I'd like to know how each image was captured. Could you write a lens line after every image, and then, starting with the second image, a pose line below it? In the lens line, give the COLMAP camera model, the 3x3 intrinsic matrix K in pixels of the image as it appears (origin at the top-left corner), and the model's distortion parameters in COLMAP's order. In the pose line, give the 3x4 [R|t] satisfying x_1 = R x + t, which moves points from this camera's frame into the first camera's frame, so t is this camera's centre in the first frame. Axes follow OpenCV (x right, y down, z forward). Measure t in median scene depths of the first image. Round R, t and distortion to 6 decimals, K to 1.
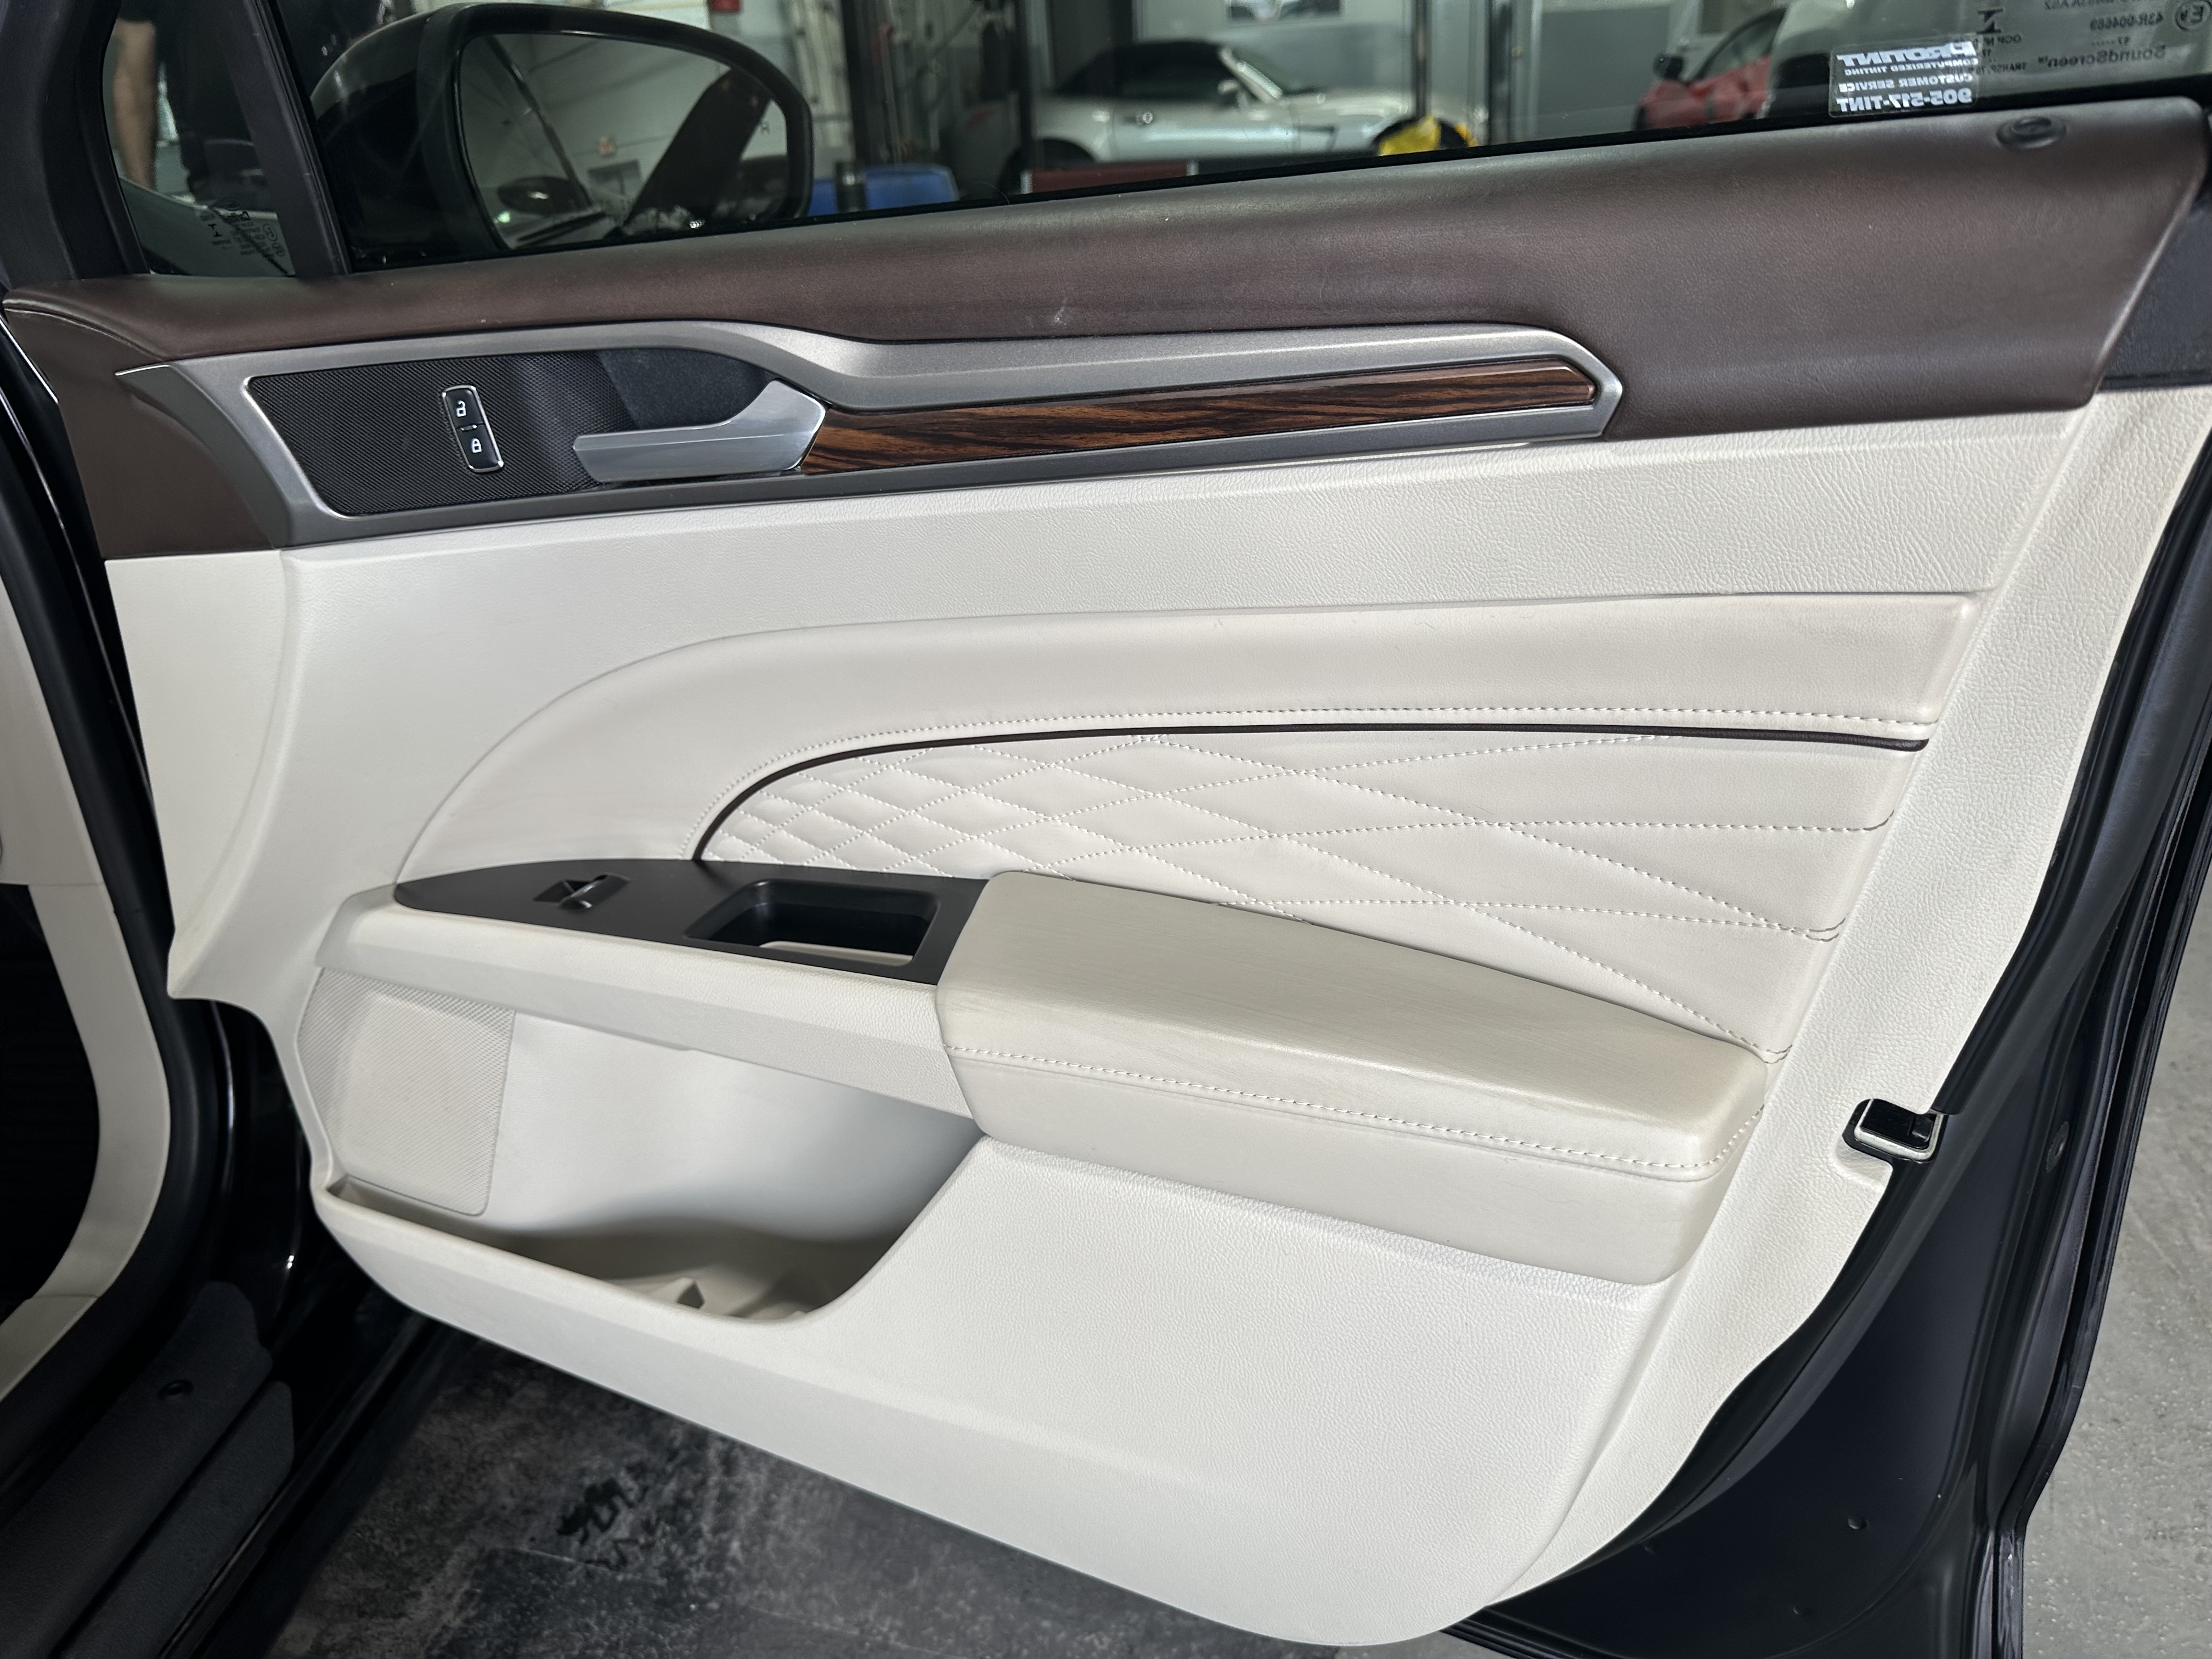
lens RADIAL K [[1563.1, 0, 1106.0], [0, 1563.1, 846.6], [0, 0, 1]] dist [0.039522, -0.052781]
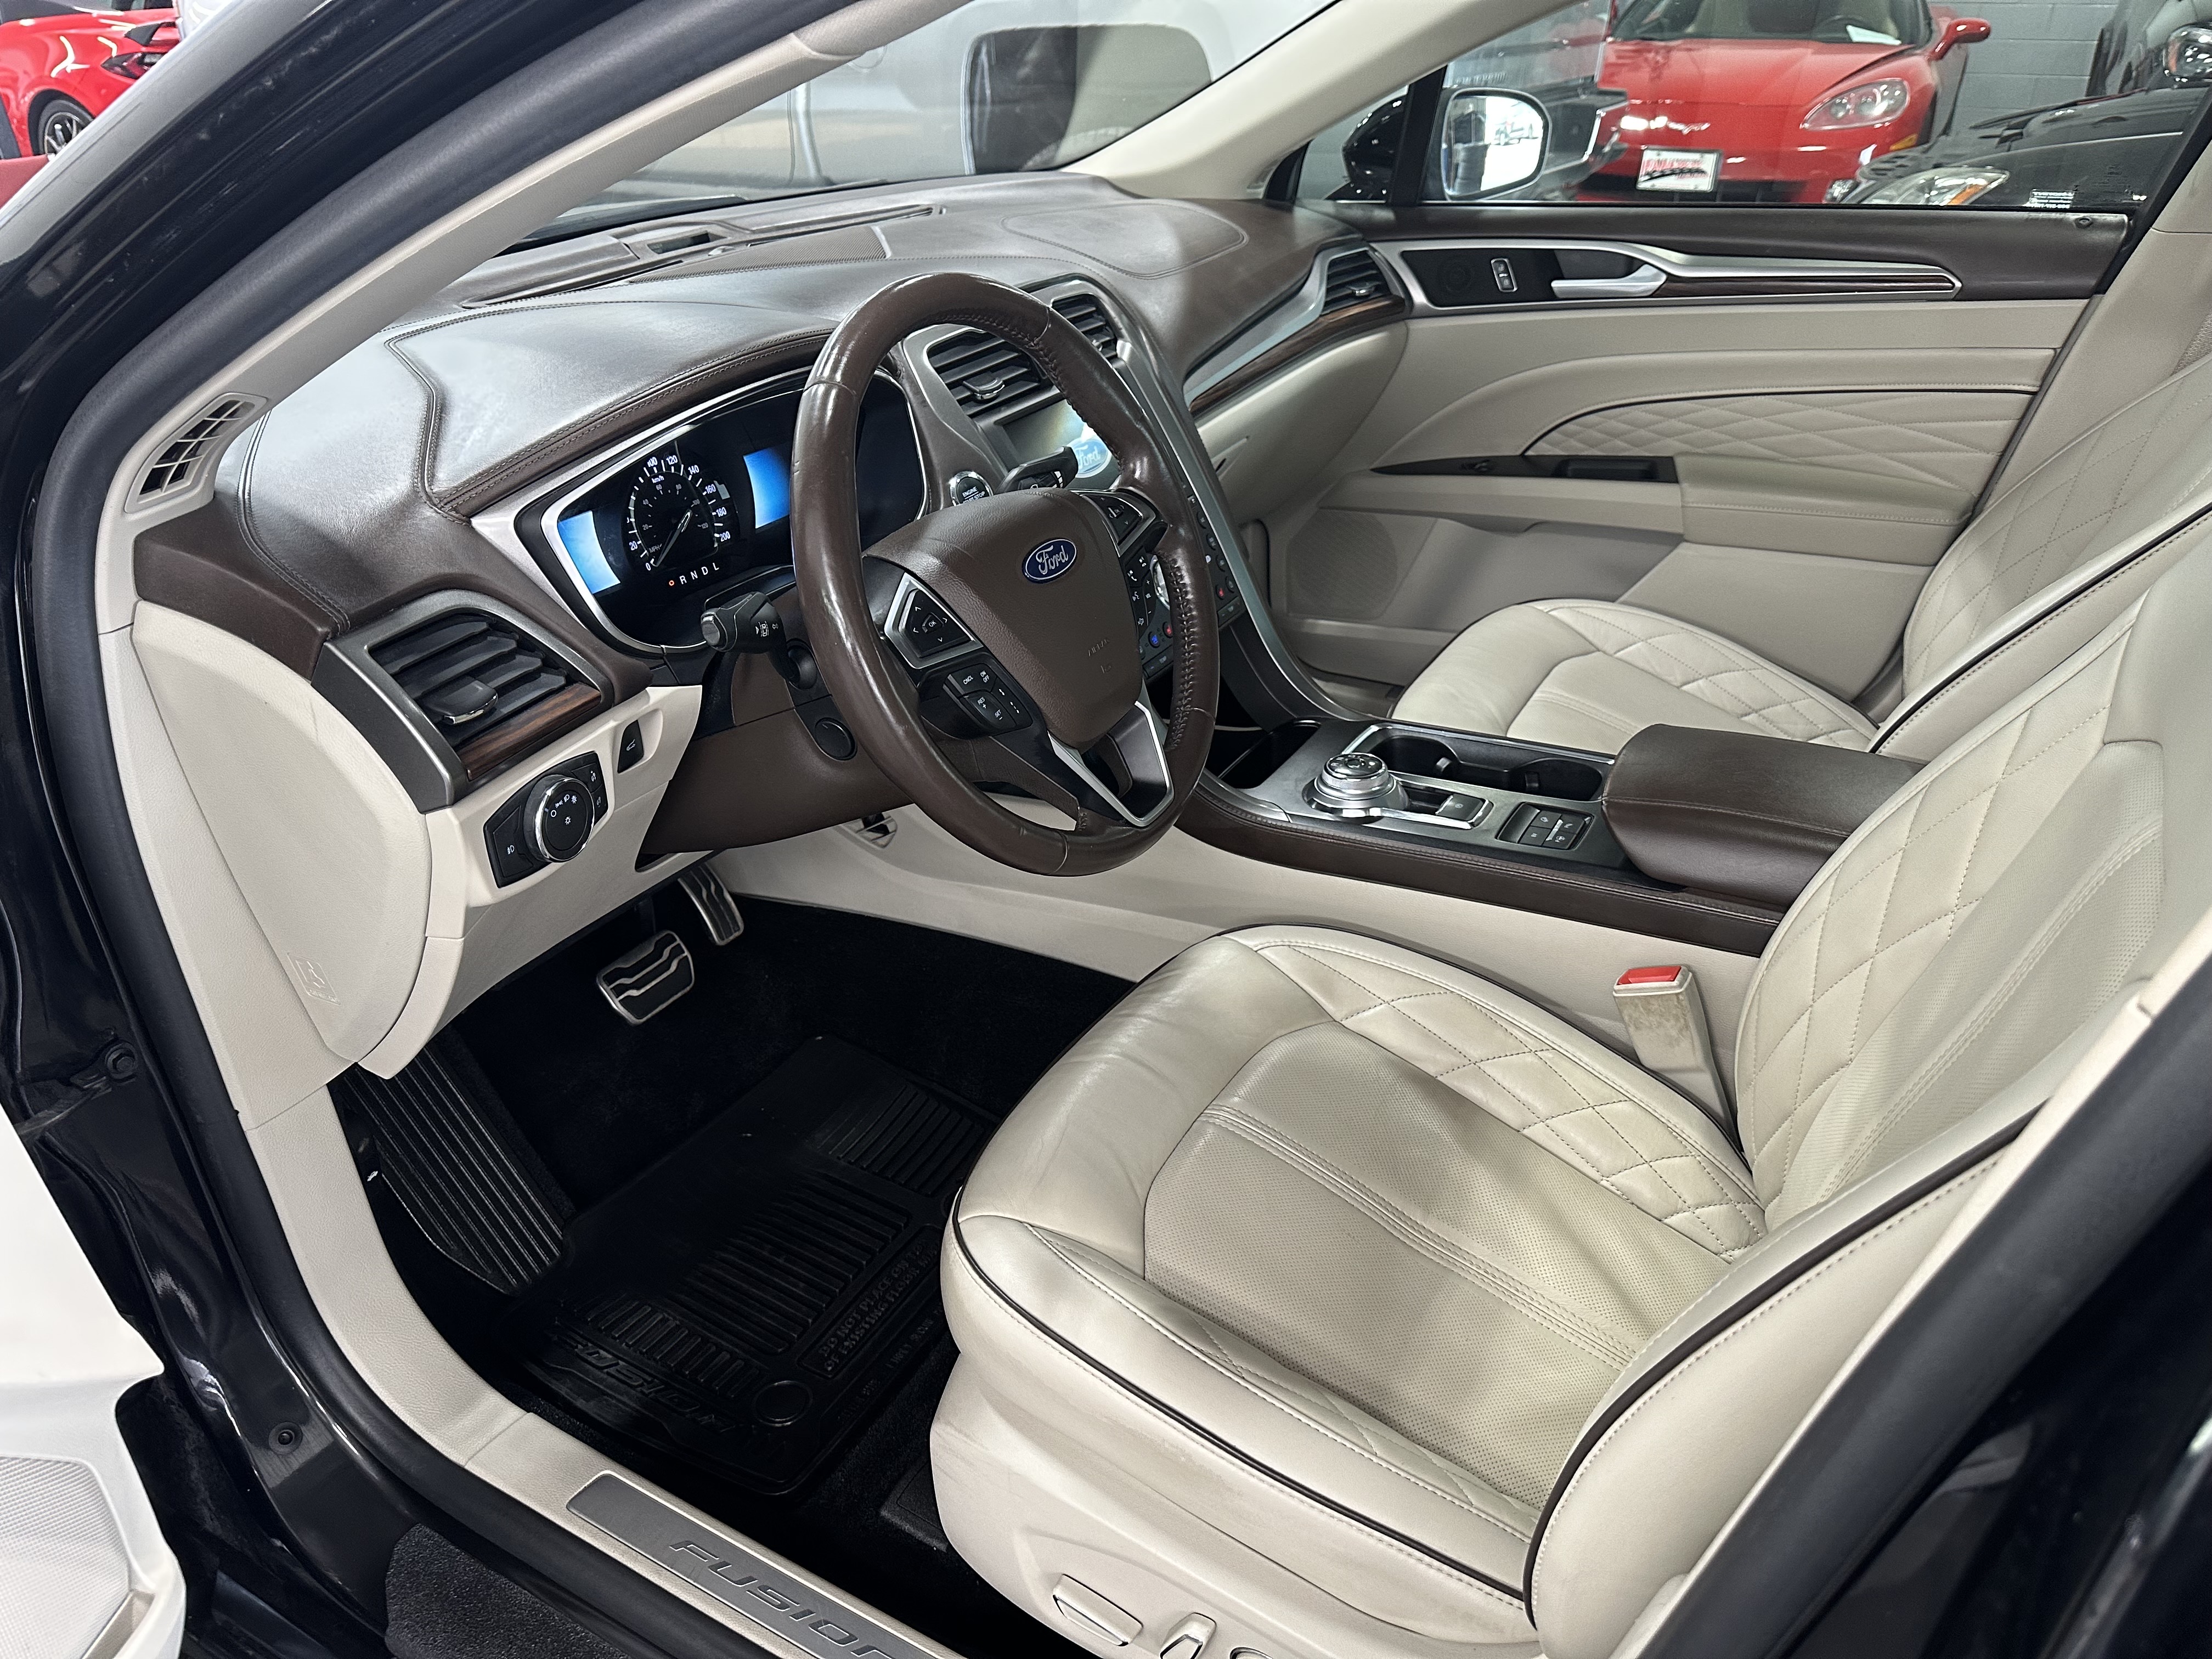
lens RADIAL K [[1563.1, 0, 1107.4], [0, 1563.1, 835.9], [0, 0, 1]] dist [0.039522, -0.052781]
pose [[0.999480, 0.031809, -0.005372, -1.107427], [-0.030923, 0.992132, 0.121319, 0.407695], [0.009189, -0.121089, 0.992599, -1.934052]]
